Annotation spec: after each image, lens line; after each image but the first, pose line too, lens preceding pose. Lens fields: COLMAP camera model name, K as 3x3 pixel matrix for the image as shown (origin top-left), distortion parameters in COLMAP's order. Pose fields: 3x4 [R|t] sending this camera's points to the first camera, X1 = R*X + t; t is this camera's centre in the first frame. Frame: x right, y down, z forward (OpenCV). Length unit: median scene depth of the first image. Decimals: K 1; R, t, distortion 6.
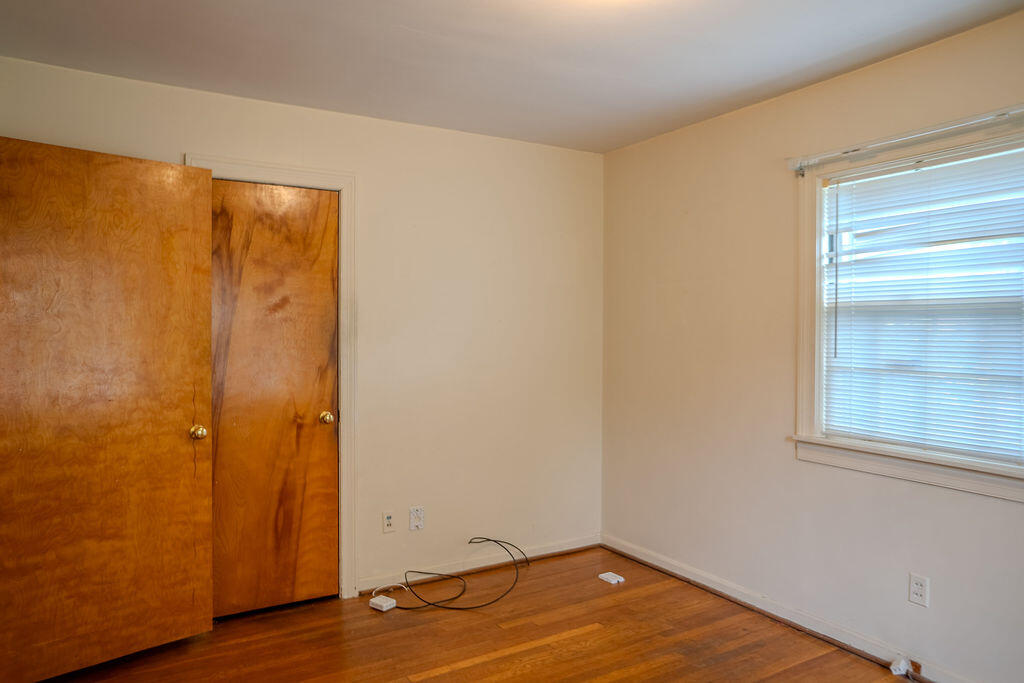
lens RADIAL K [[694.9, 0, 509.2], [0, 694.9, 339.6], [0, 0, 1]] dist [-0.075013, 0.091026]
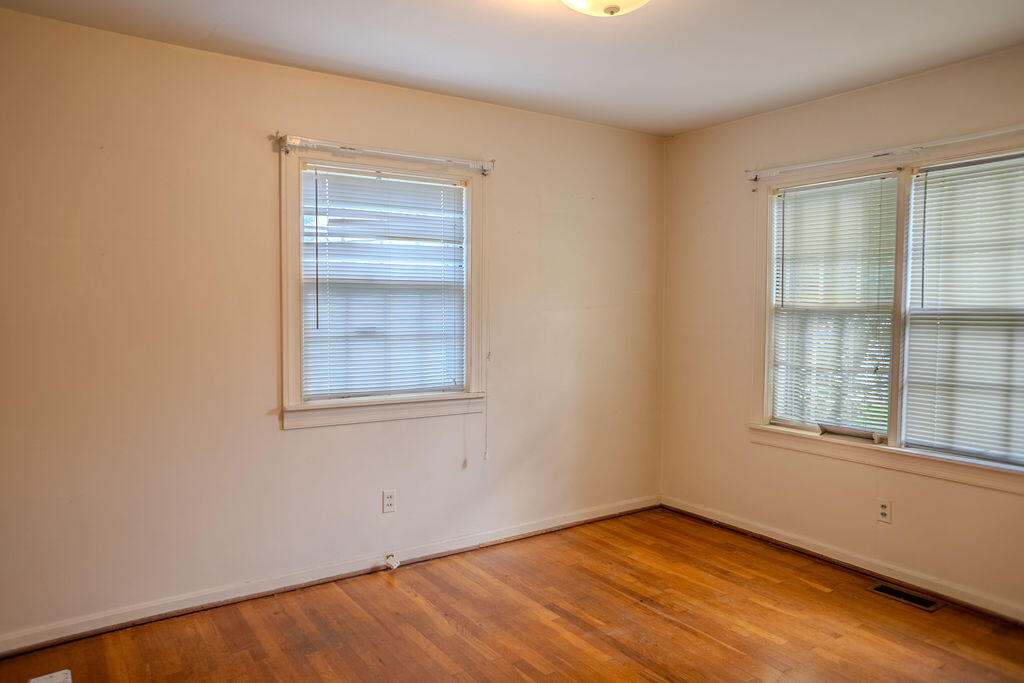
lens RADIAL K [[694.9, 0, 509.2], [0, 694.9, 339.6], [0, 0, 1]] dist [-0.075013, 0.091026]
pose [[-0.055584, -0.049836, 0.997210, -0.670444], [0.013327, 0.998628, 0.050650, -0.008421], [-0.998365, 0.016105, -0.054844, 0.777459]]
